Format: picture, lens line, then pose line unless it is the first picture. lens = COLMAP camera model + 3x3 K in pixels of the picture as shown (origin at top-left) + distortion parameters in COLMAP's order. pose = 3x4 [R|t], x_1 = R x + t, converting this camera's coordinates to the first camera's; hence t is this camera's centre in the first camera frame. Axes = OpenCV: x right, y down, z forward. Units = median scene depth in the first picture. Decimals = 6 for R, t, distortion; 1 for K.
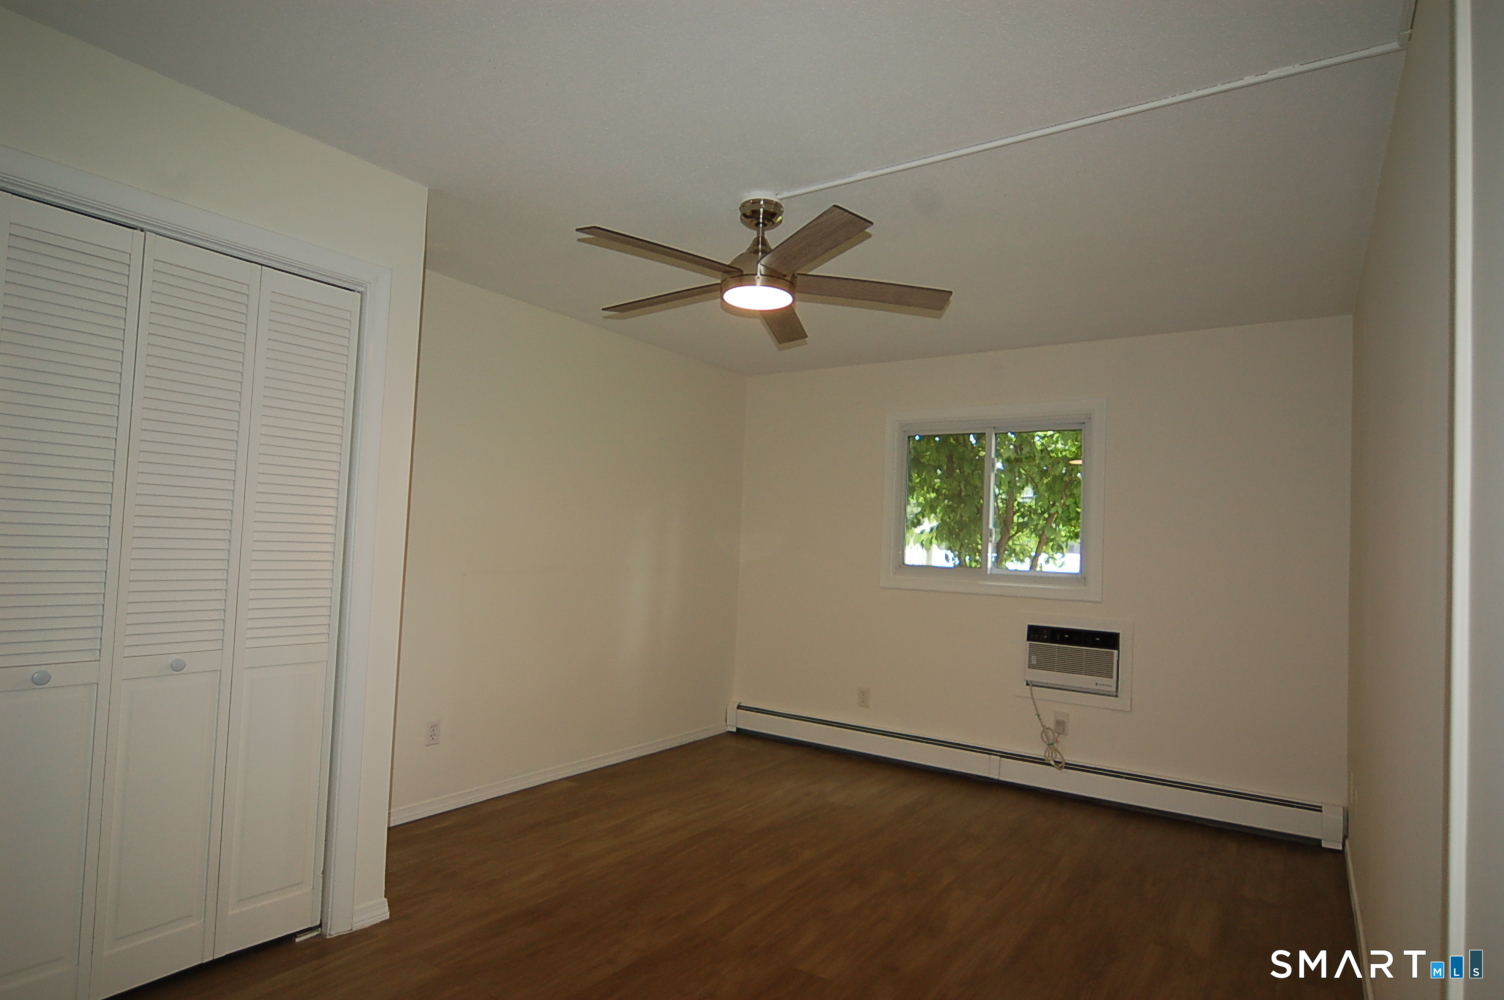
lens RADIAL K [[795.7, 0, 761.5], [0, 795.7, 503.6], [0, 0, 1]] dist [-0.007217, 0.001651]
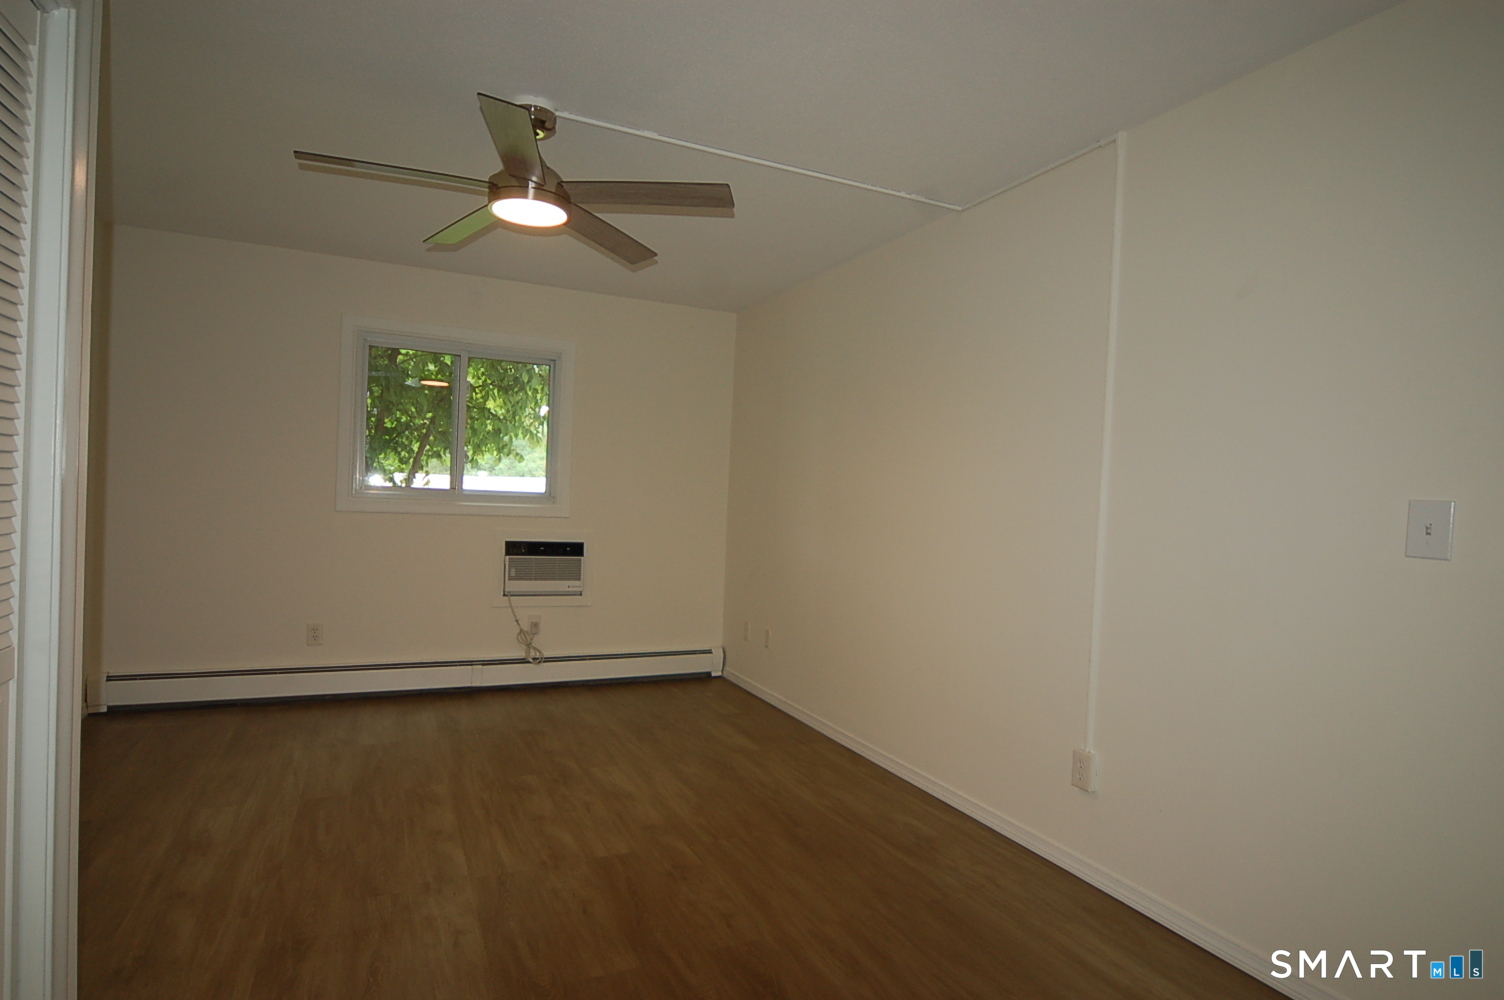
lens RADIAL K [[795.7, 0, 755.1], [0, 795.7, 496.5], [0, 0, 1]] dist [-0.007217, 0.001651]
pose [[0.527084, -0.017732, 0.849628, -0.426156], [-0.068634, 0.995628, 0.063358, -0.000114], [-0.847037, -0.091708, 0.523563, 0.156092]]
